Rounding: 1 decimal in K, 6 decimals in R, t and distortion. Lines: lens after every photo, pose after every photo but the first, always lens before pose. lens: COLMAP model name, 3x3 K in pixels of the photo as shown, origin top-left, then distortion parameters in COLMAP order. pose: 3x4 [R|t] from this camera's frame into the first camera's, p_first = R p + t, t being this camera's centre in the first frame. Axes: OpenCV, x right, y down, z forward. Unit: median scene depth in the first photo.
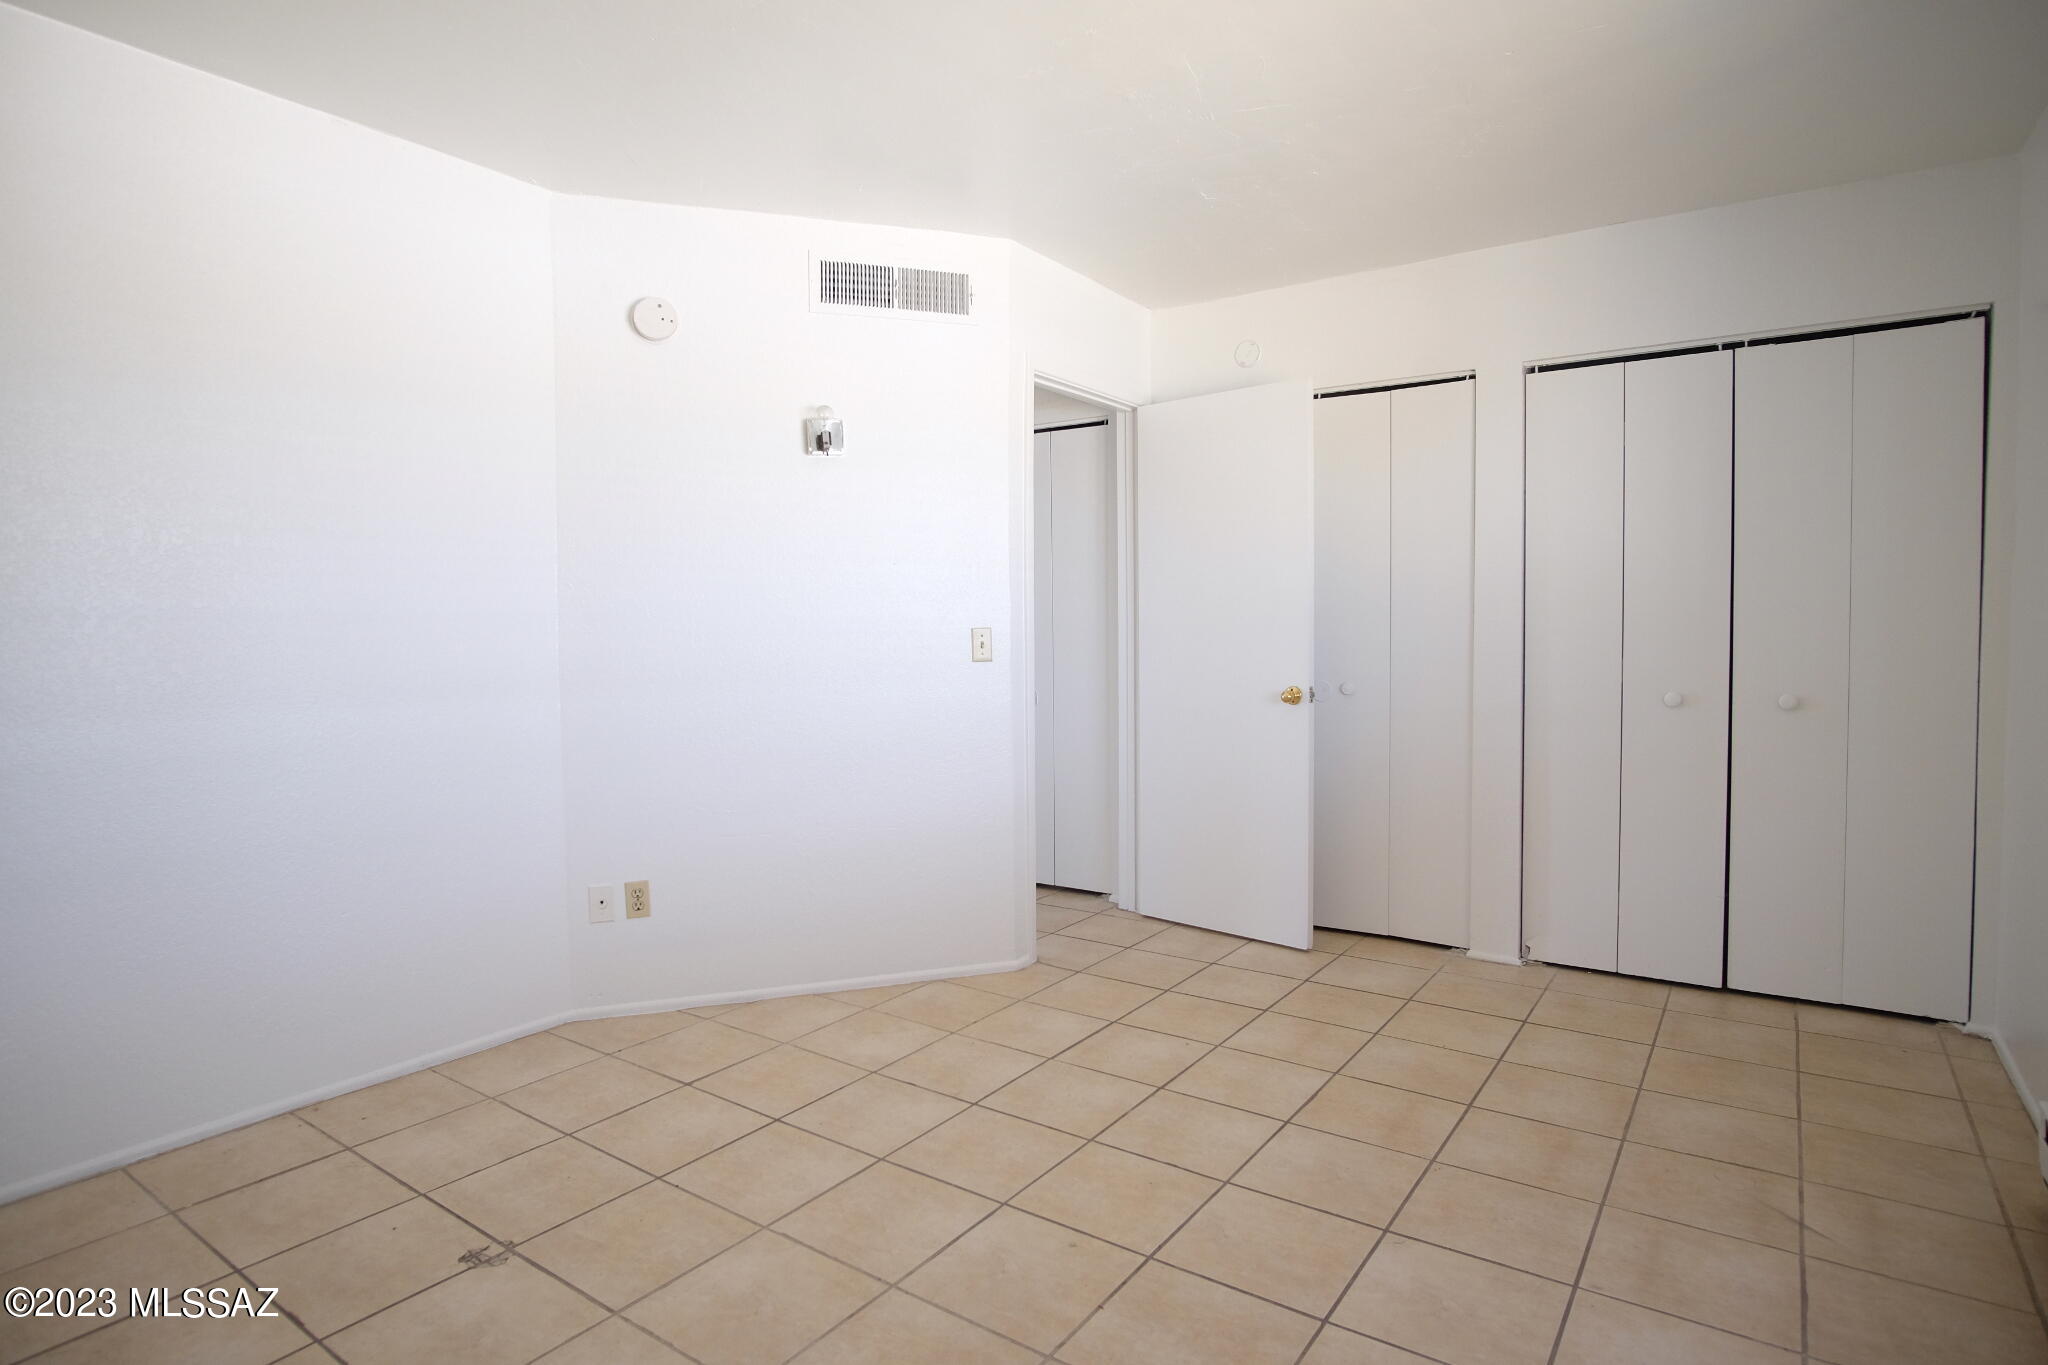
lens RADIAL K [[1091.0, 0, 1018.5], [0, 1091.0, 663.2], [0, 0, 1]] dist [-0.026686, 0.001368]
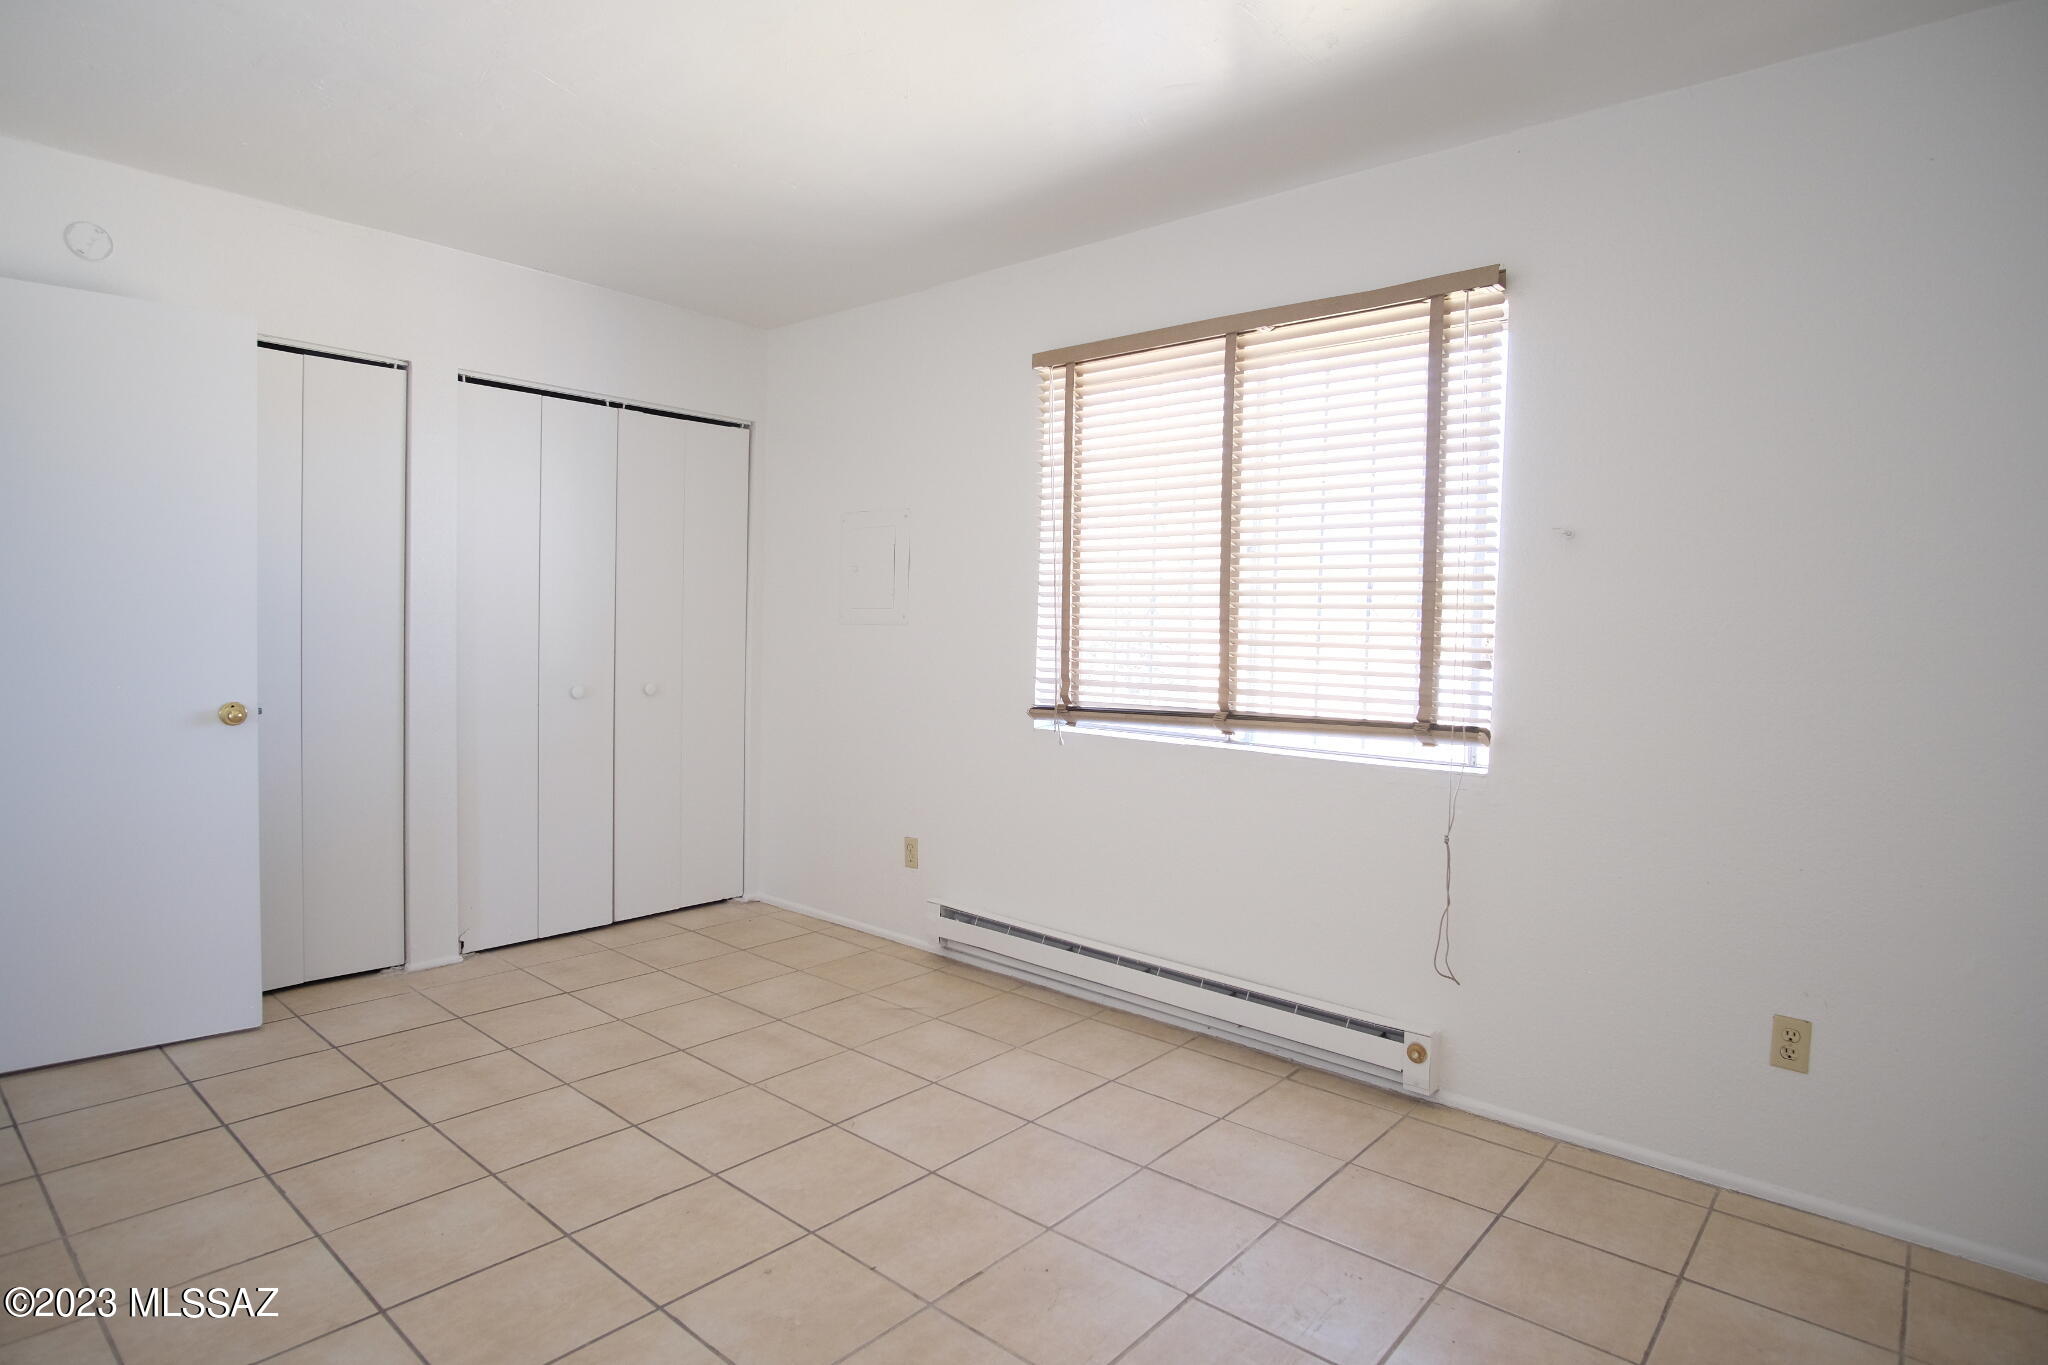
lens RADIAL K [[1091.0, 0, 1018.5], [0, 1091.0, 663.2], [0, 0, 1]] dist [-0.026686, 0.001368]
pose [[0.101168, -0.024064, 0.994578, -0.500920], [0.015836, 0.999620, 0.022575, -0.016387], [-0.994743, 0.013466, 0.101511, 0.380537]]
